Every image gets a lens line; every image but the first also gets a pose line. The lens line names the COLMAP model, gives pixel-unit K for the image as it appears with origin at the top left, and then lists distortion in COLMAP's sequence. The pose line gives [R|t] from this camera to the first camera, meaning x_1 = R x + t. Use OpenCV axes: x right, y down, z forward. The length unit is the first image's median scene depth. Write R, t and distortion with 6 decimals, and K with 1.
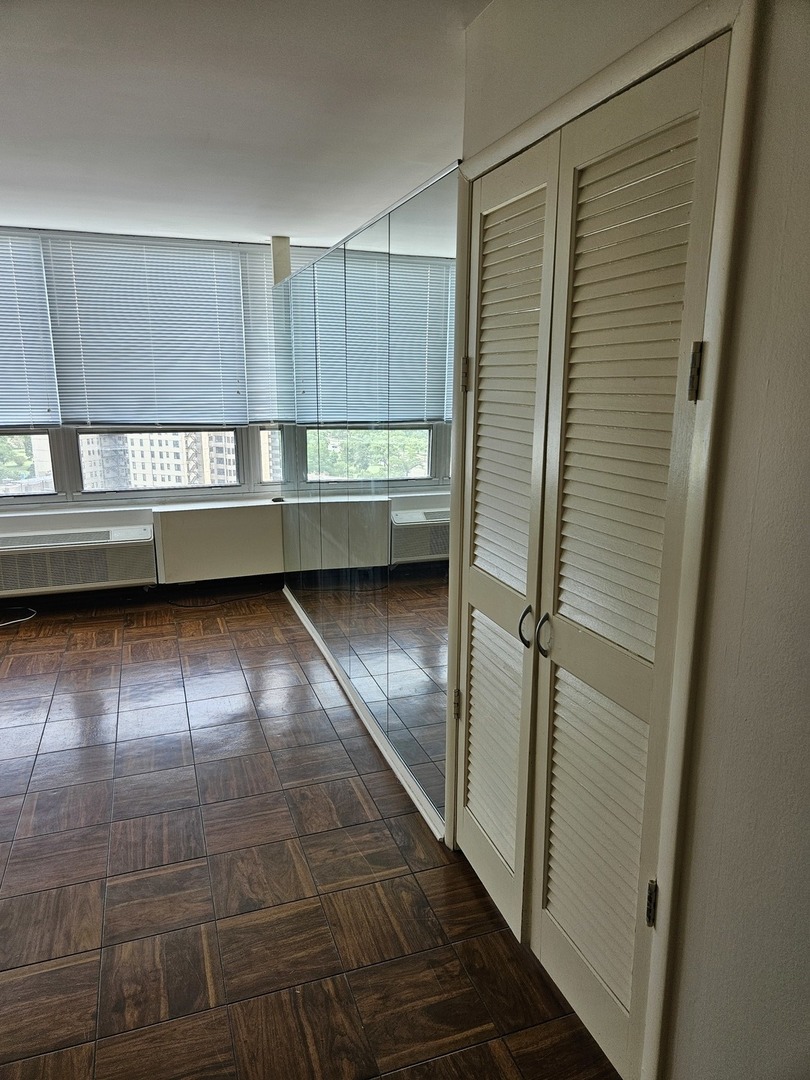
lens RADIAL K [[710.5, 0, 401.9], [0, 710.5, 542.9], [0, 0, 1]] dist [0.068136, -0.055507]
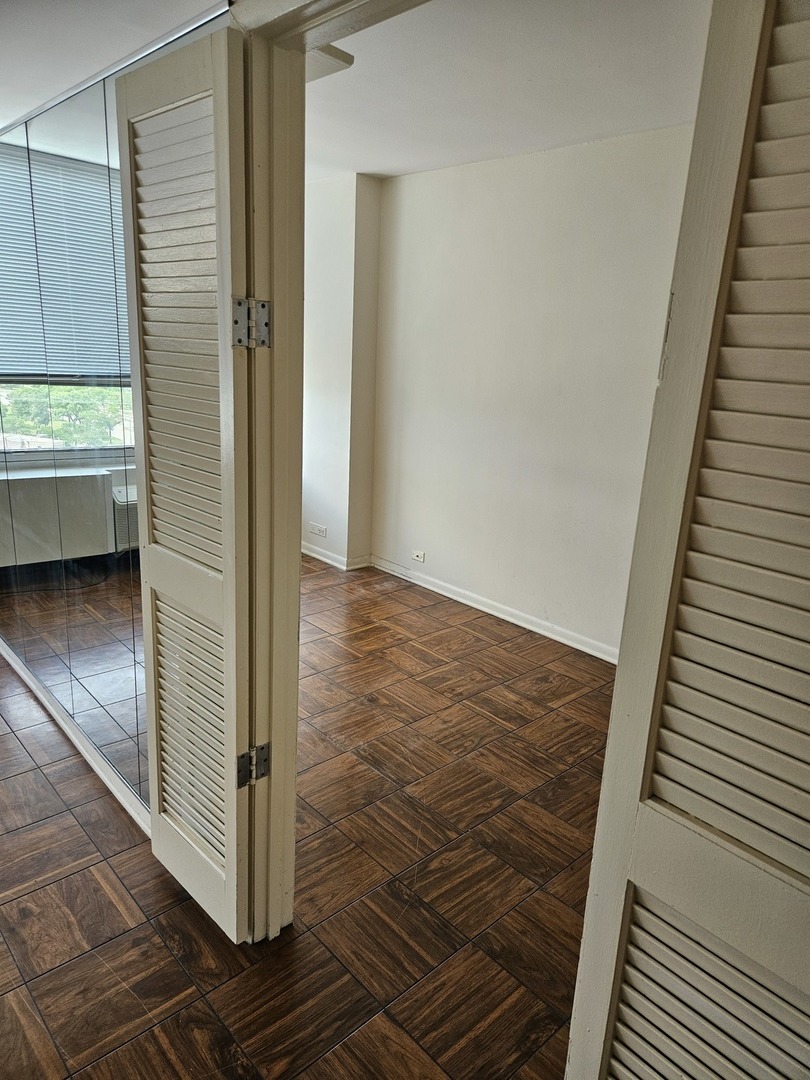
lens RADIAL K [[710.5, 0, 404.2], [0, 710.5, 543.2], [0, 0, 1]] dist [0.068136, -0.055507]
pose [[0.917818, -0.061978, 0.392134, -0.042117], [0.038857, 0.997021, 0.066635, -0.036921], [-0.395096, -0.045921, 0.917491, 0.173476]]
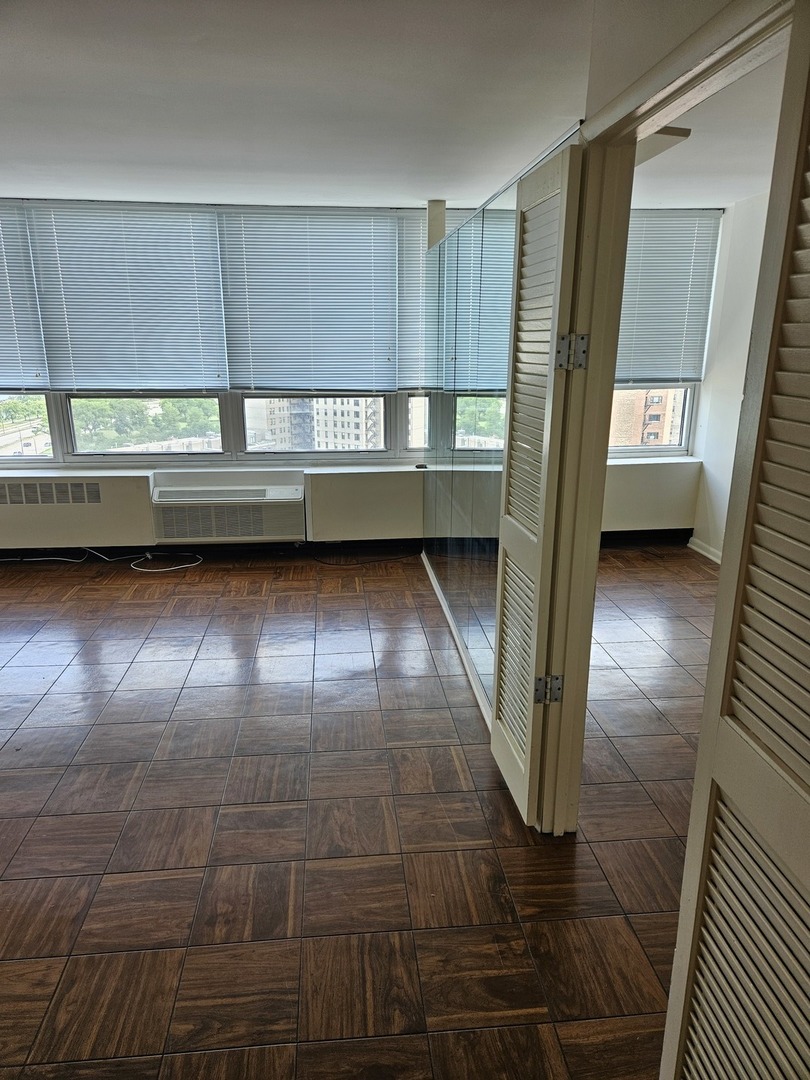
lens RADIAL K [[710.5, 0, 402.4], [0, 710.5, 543.5], [0, 0, 1]] dist [0.068136, -0.055507]
pose [[0.970988, 0.066122, -0.229804, 0.064687], [-0.053681, 0.996755, 0.059982, -0.015736], [0.233024, -0.045906, 0.971387, 0.003379]]
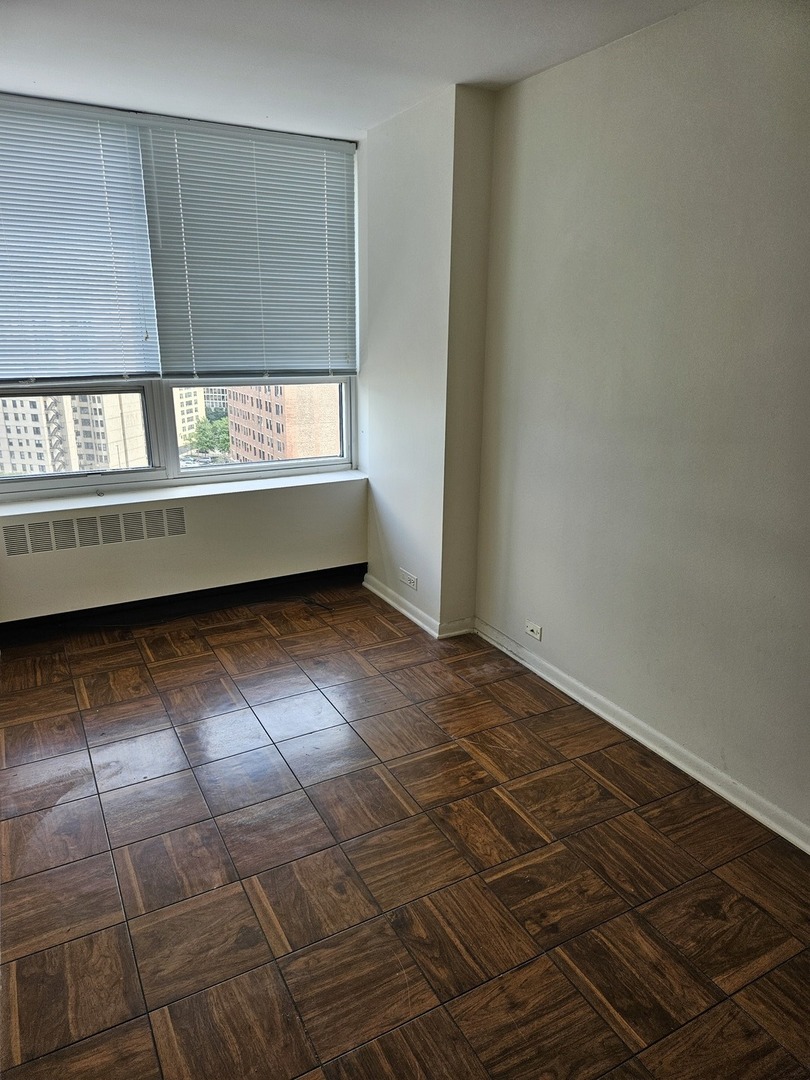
lens RADIAL K [[710.5, 0, 406.1], [0, 710.5, 547.0], [0, 0, 1]] dist [0.068136, -0.055507]
pose [[0.986689, -0.033088, 0.159219, 0.202605], [0.021134, 0.996869, 0.076192, -0.113956], [-0.161241, -0.071813, 0.984299, 0.506176]]
